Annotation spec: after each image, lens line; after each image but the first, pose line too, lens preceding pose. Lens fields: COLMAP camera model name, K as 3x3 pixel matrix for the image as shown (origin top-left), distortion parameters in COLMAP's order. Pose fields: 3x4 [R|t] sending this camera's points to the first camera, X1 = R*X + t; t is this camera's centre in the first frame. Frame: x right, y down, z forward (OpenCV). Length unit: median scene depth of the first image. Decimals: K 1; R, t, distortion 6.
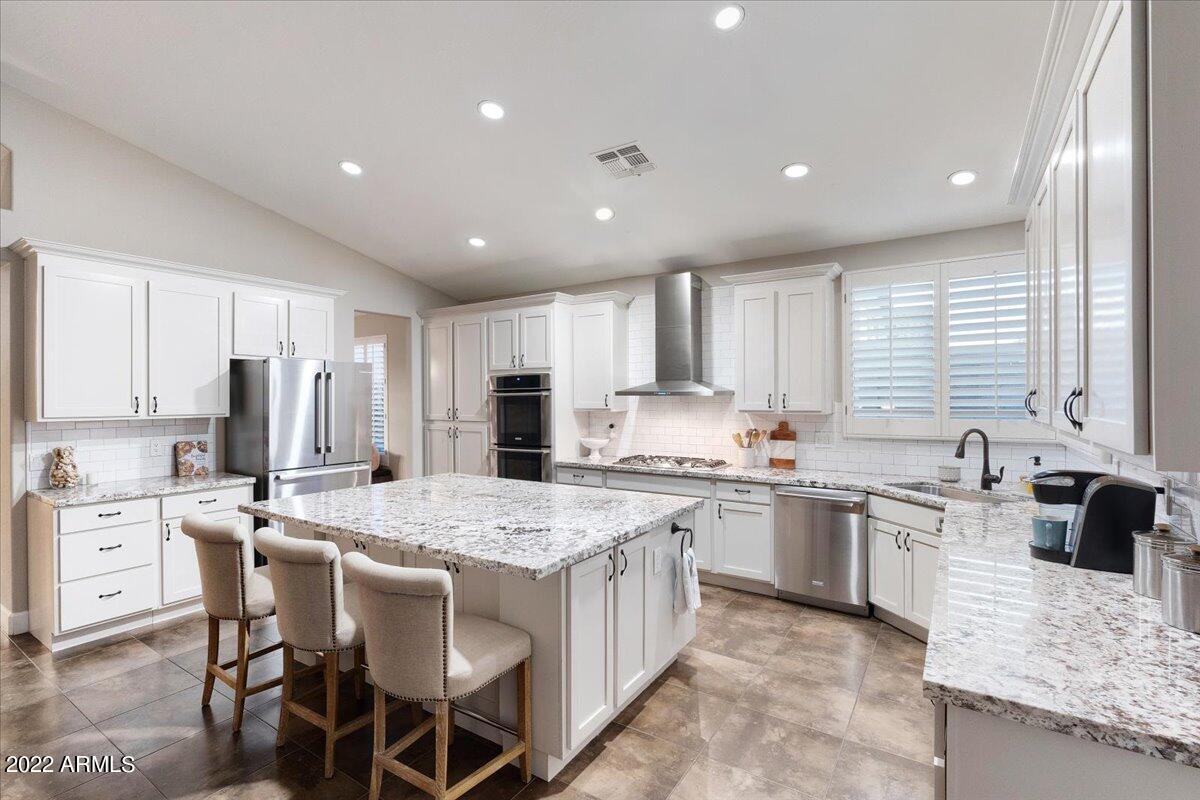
lens RADIAL K [[562.6, 0, 556.9], [0, 562.6, 398.7], [0, 0, 1]] dist [-0.000040, -0.000047]
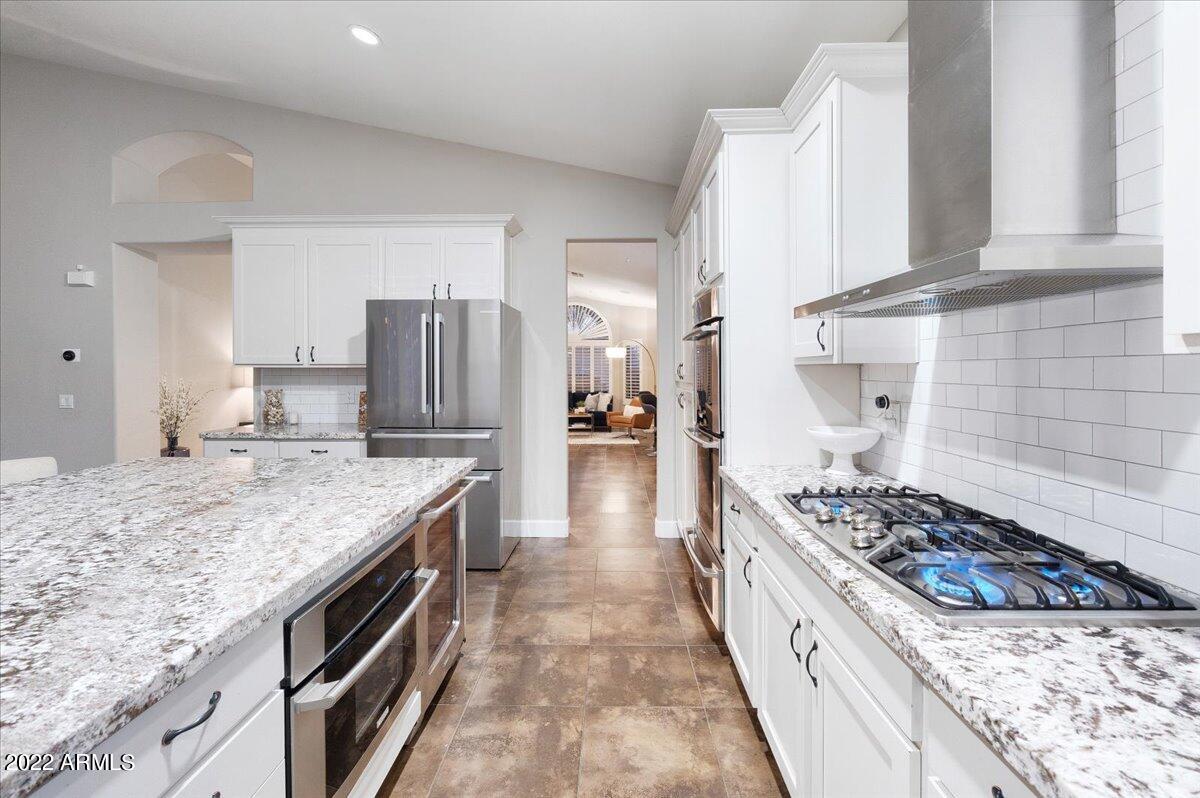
lens RADIAL K [[536.4, 0, 597.8], [0, 536.4, 373.3], [0, 0, 1]] dist [0.002631, 0.000483]
pose [[0.560694, 0.010784, -0.827953, 0.399714], [-0.001555, 0.999927, 0.011971, 0.032375], [0.828021, -0.005425, 0.560670, 0.828234]]
